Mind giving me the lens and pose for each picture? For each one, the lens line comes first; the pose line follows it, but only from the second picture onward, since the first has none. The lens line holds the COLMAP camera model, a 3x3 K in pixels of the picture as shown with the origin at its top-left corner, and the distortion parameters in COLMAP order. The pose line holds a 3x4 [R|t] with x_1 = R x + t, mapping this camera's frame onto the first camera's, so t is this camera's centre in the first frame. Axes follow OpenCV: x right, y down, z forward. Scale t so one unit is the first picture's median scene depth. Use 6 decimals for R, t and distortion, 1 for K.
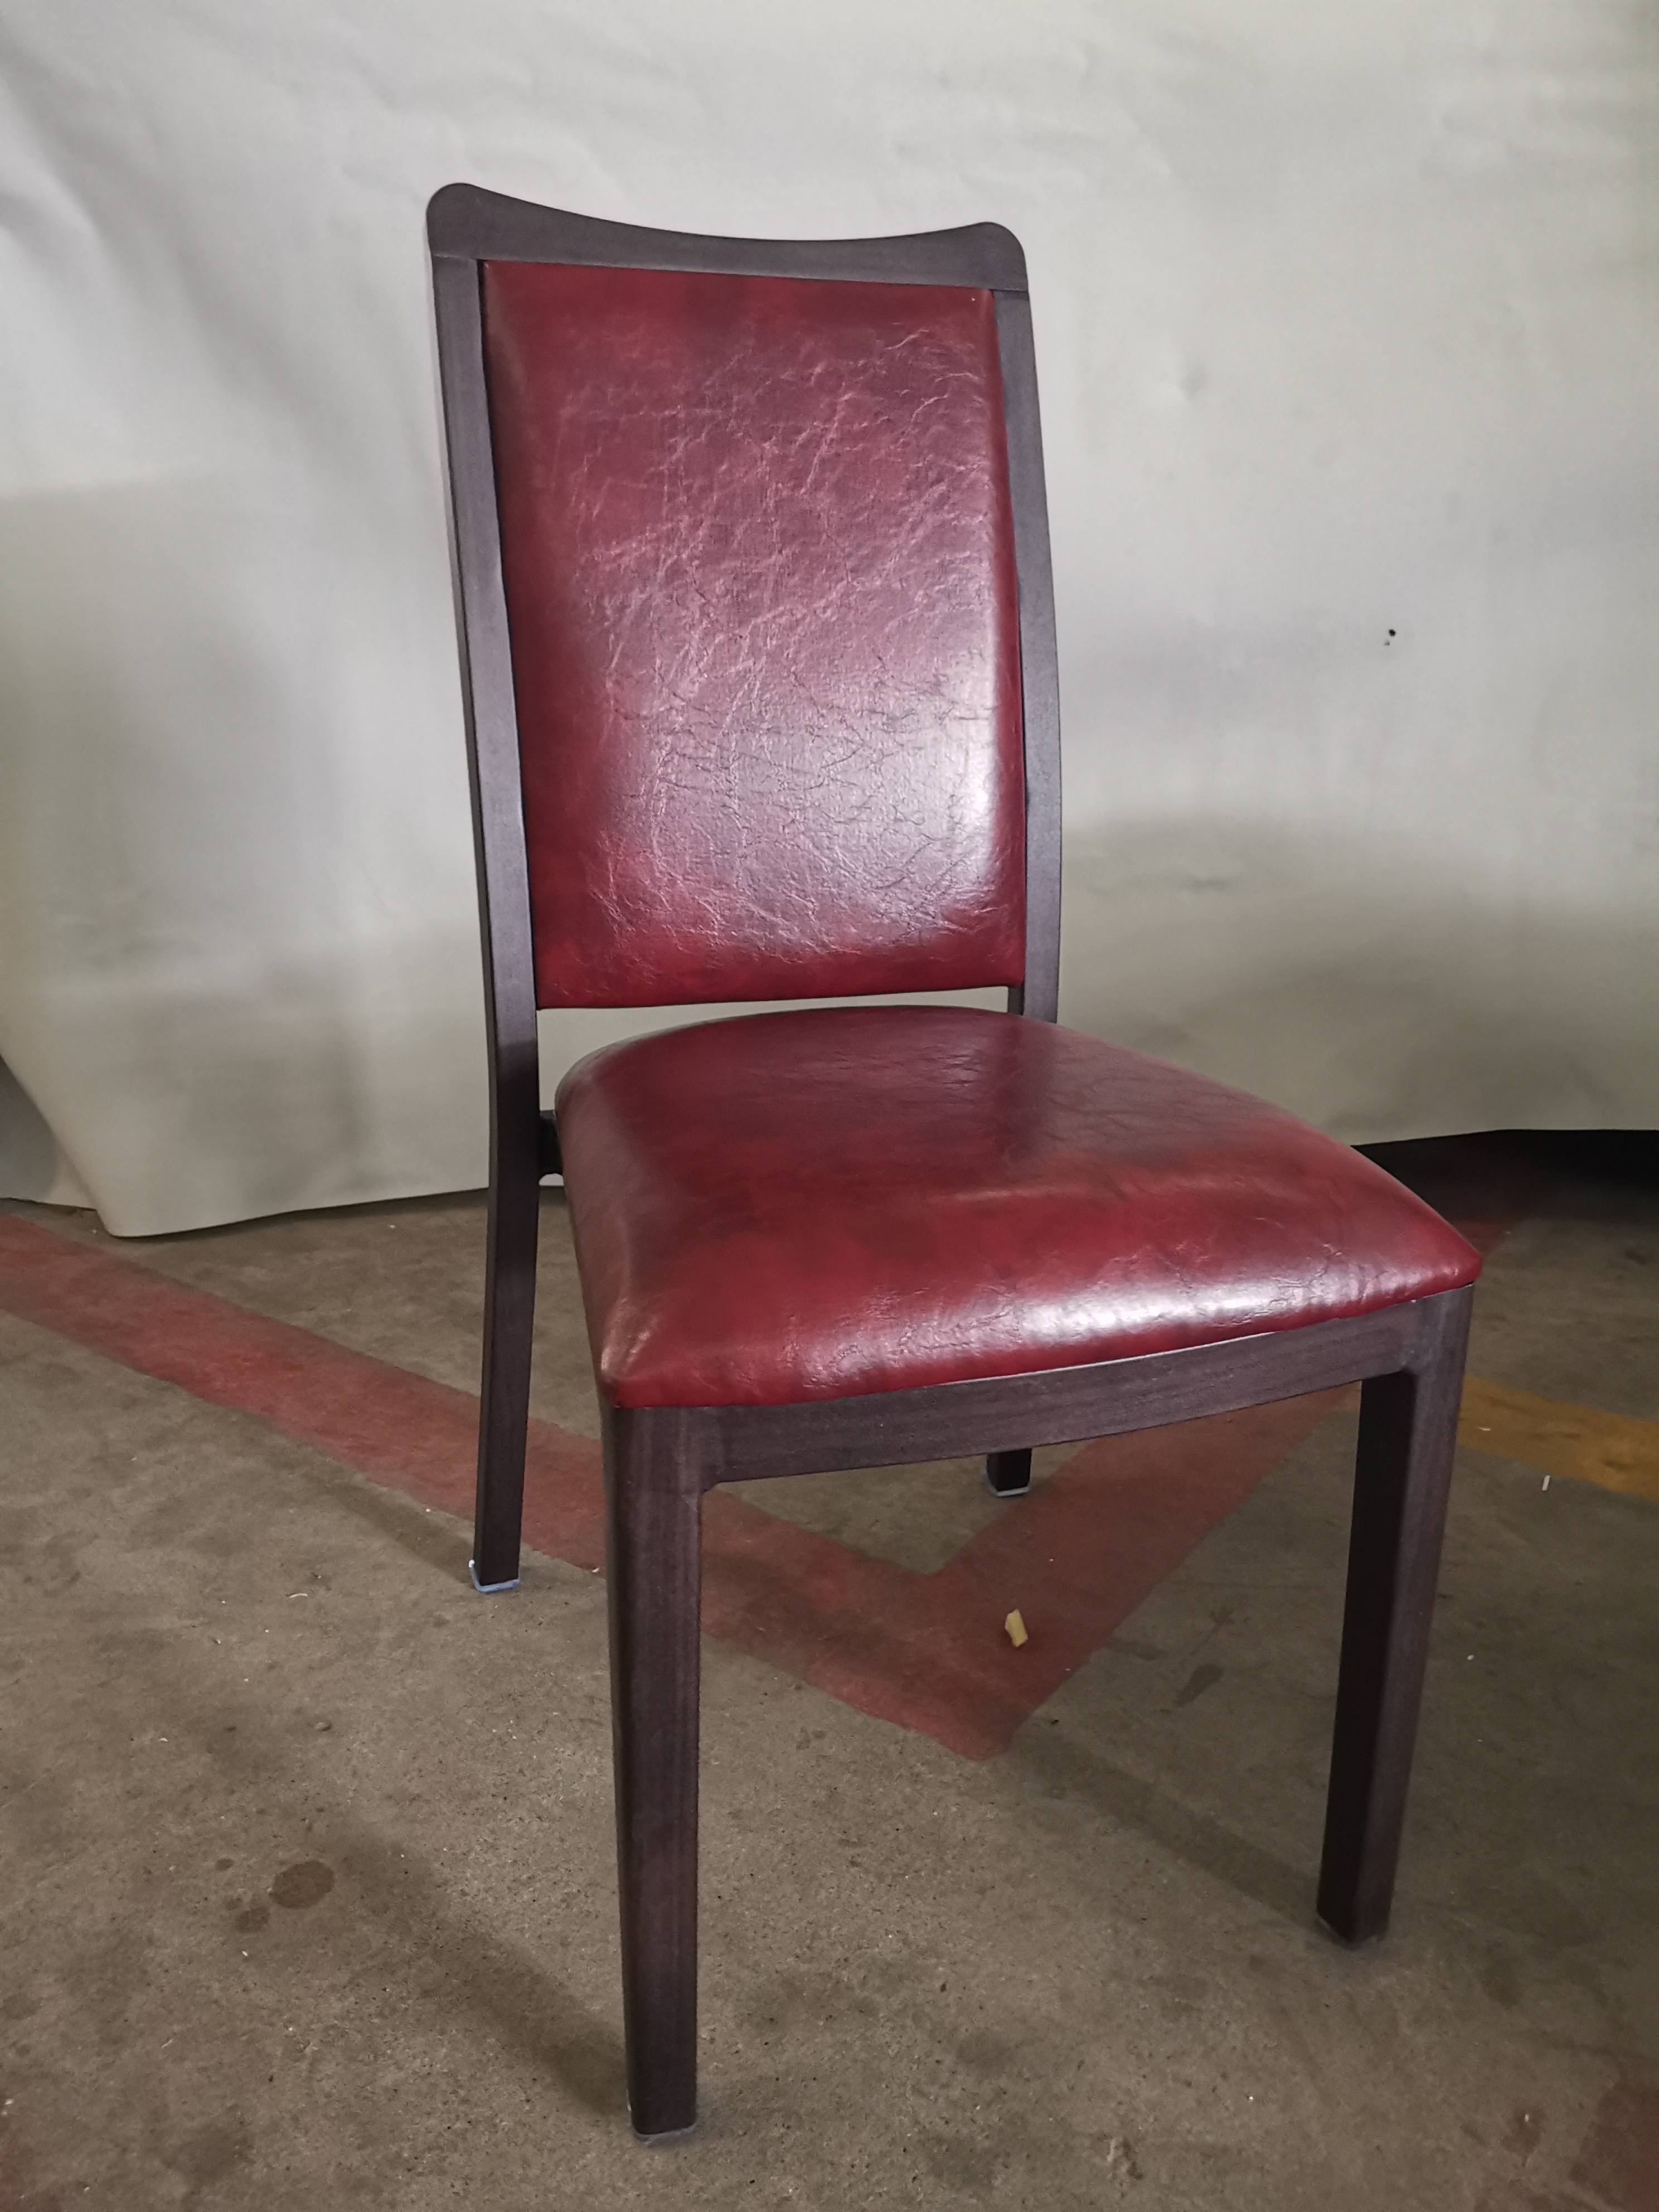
lens RADIAL K [[1739.8, 0, 832.1], [0, 1739.8, 1121.7], [0, 0, 1]] dist [0.066552, -0.099101]
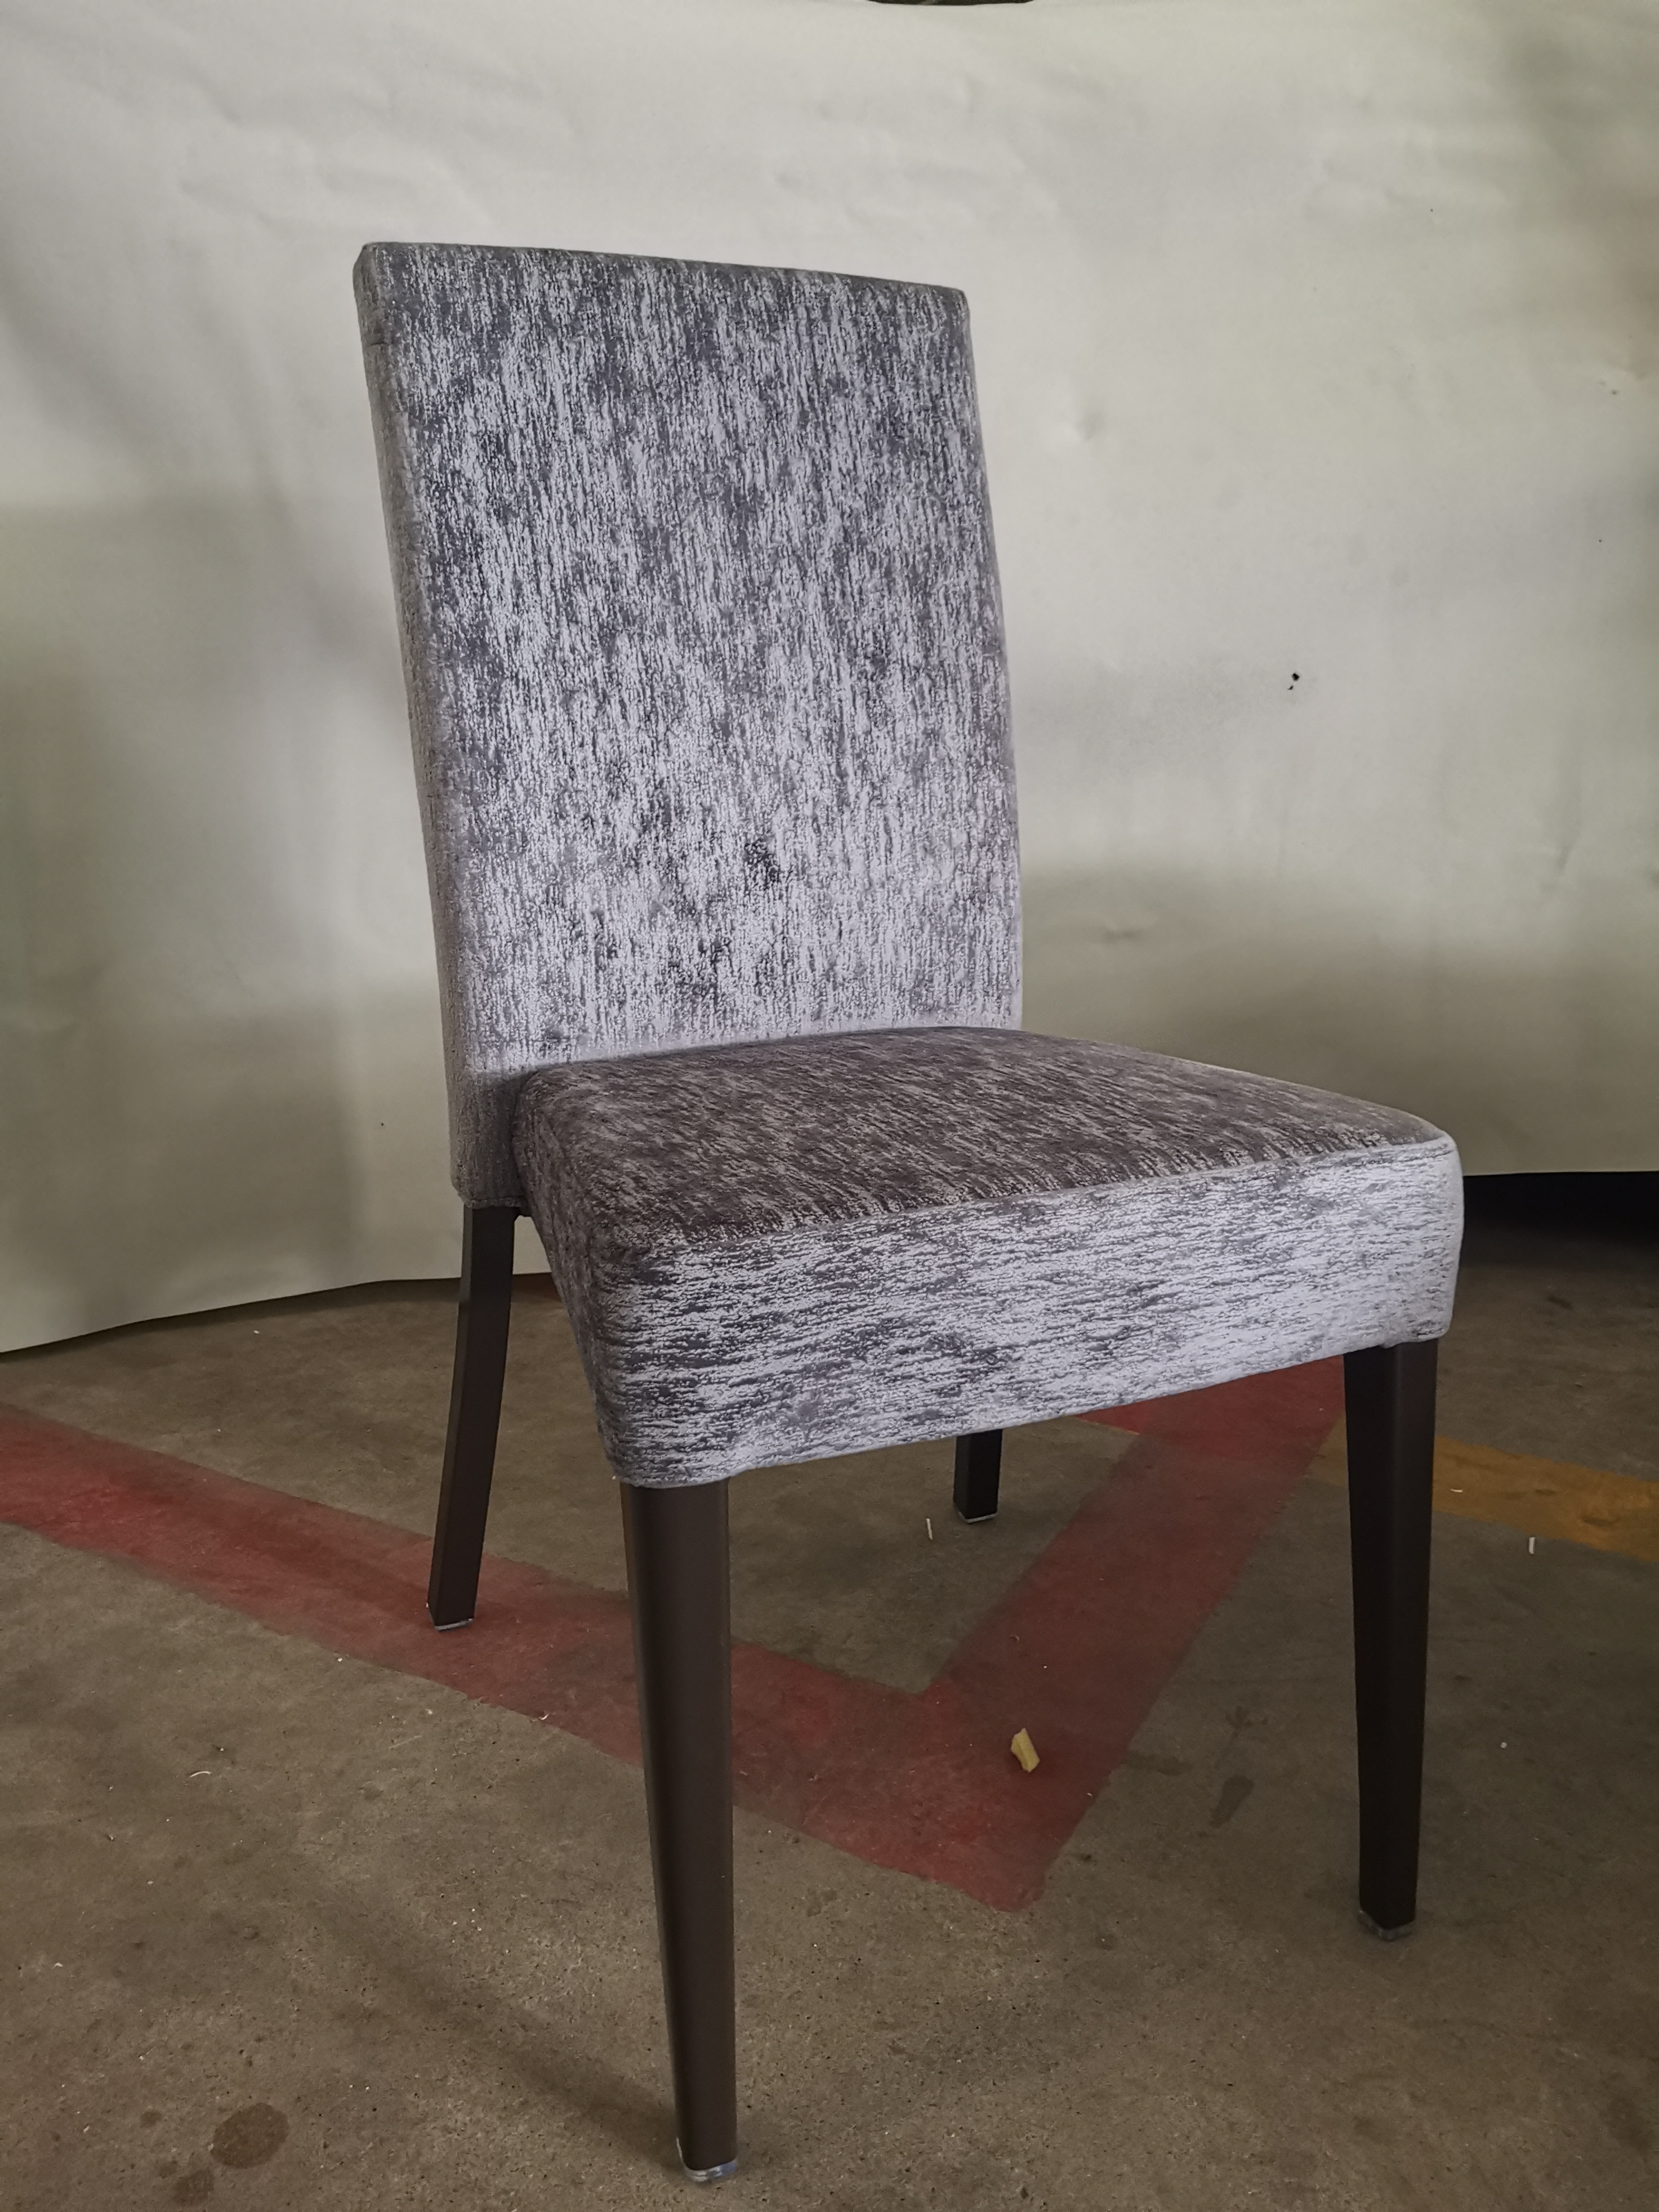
lens RADIAL K [[1739.8, 0, 836.8], [0, 1739.8, 1118.8], [0, 0, 1]] dist [0.066552, -0.099101]
pose [[0.992910, -0.035431, 0.113462, -0.085201], [0.039928, 0.998495, -0.037608, -0.007332], [-0.111959, 0.041872, 0.992830, 0.097489]]
